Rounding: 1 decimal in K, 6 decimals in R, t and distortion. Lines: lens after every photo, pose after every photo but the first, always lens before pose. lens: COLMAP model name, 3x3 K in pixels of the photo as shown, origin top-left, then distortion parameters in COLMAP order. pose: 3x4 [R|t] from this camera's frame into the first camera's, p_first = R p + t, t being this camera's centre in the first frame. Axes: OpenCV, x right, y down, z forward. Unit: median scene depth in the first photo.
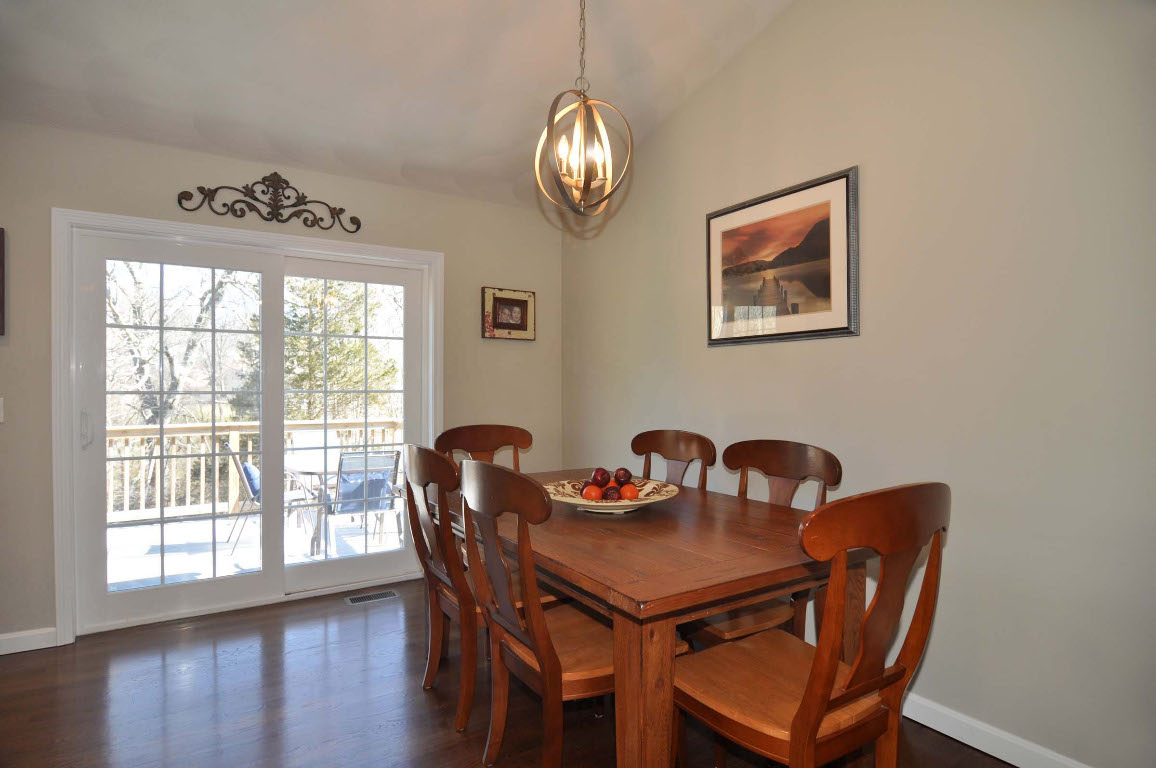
lens RADIAL K [[628.9, 0, 576.6], [0, 628.9, 387.8], [0, 0, 1]] dist [-0.006103, -0.008292]
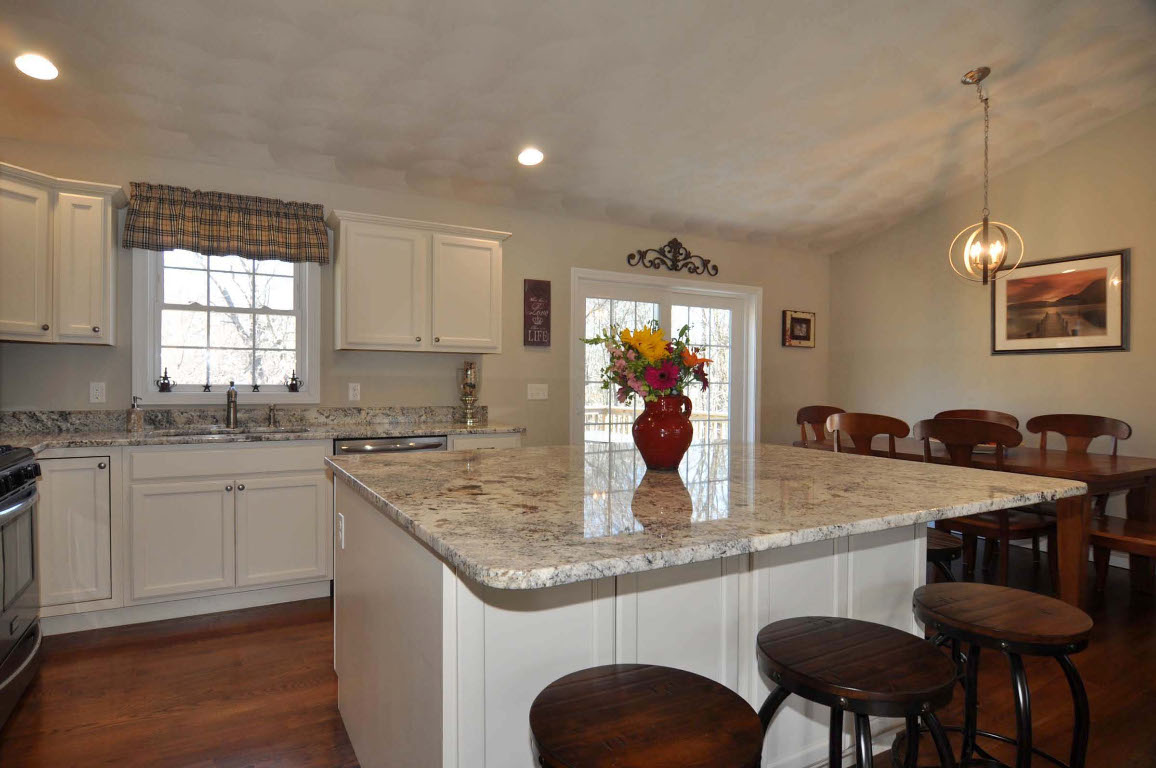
lens RADIAL K [[628.9, 0, 527.6], [0, 628.9, 394.1], [0, 0, 1]] dist [-0.006103, -0.008292]
pose [[0.994249, 0.011401, -0.106485, -0.670704], [-0.009608, 0.999804, 0.017332, 0.012336], [0.106661, -0.016209, 0.994163, -0.563619]]
